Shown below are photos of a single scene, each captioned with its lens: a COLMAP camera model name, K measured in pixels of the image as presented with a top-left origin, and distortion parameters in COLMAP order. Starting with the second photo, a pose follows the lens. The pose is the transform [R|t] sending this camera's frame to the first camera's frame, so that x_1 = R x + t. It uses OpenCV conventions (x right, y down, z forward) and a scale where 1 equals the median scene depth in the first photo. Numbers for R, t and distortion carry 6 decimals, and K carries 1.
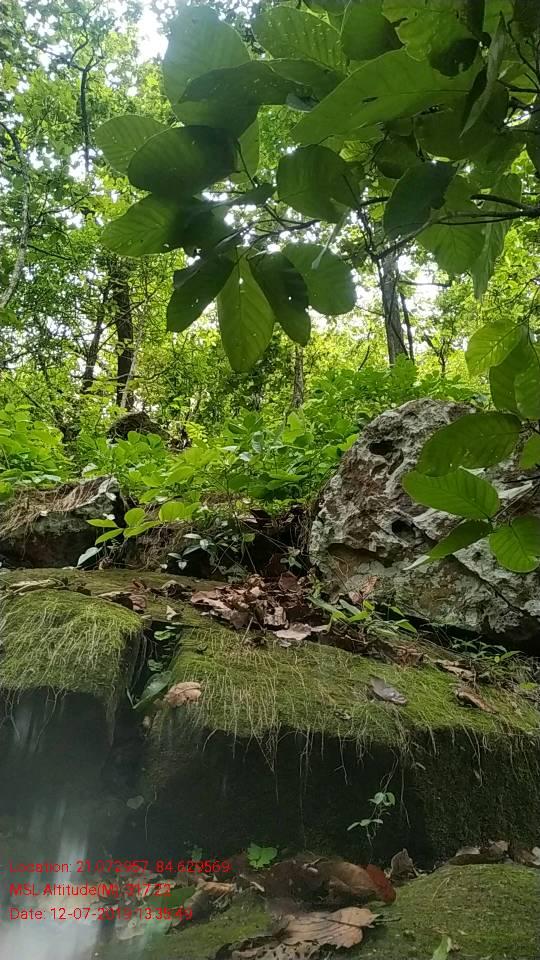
lens RADIAL K [[666.9, 0, 270.7], [0, 666.9, 457.9], [0, 0, 1]] dist [0.028677, -0.045558]
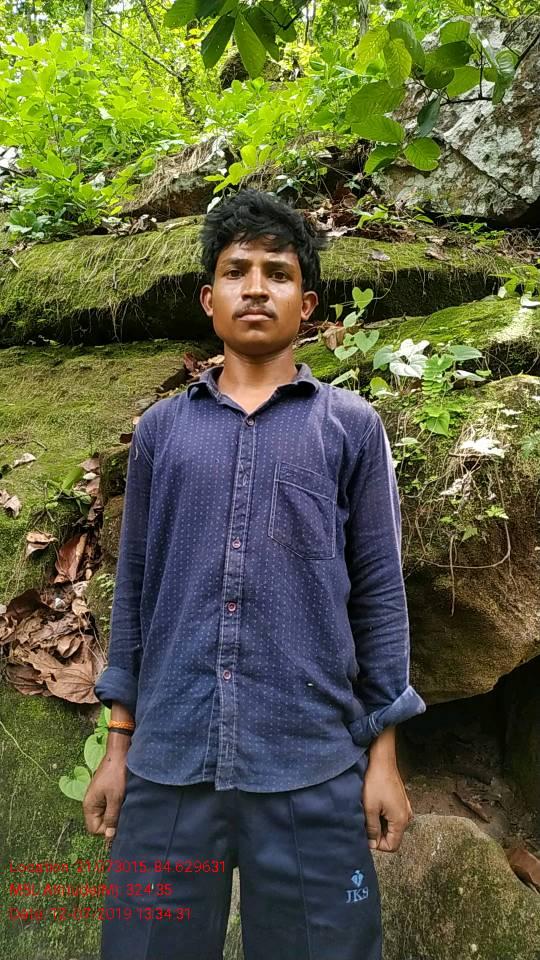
lens RADIAL K [[666.9, 0, 270.7], [0, 666.9, 457.9], [0, 0, 1]] dist [0.028677, -0.045558]
pose [[0.966333, -0.058702, -0.250507, 0.175038], [0.176176, 0.860539, 0.477948, -0.046543], [0.187514, -0.505991, 0.841910, -0.450239]]
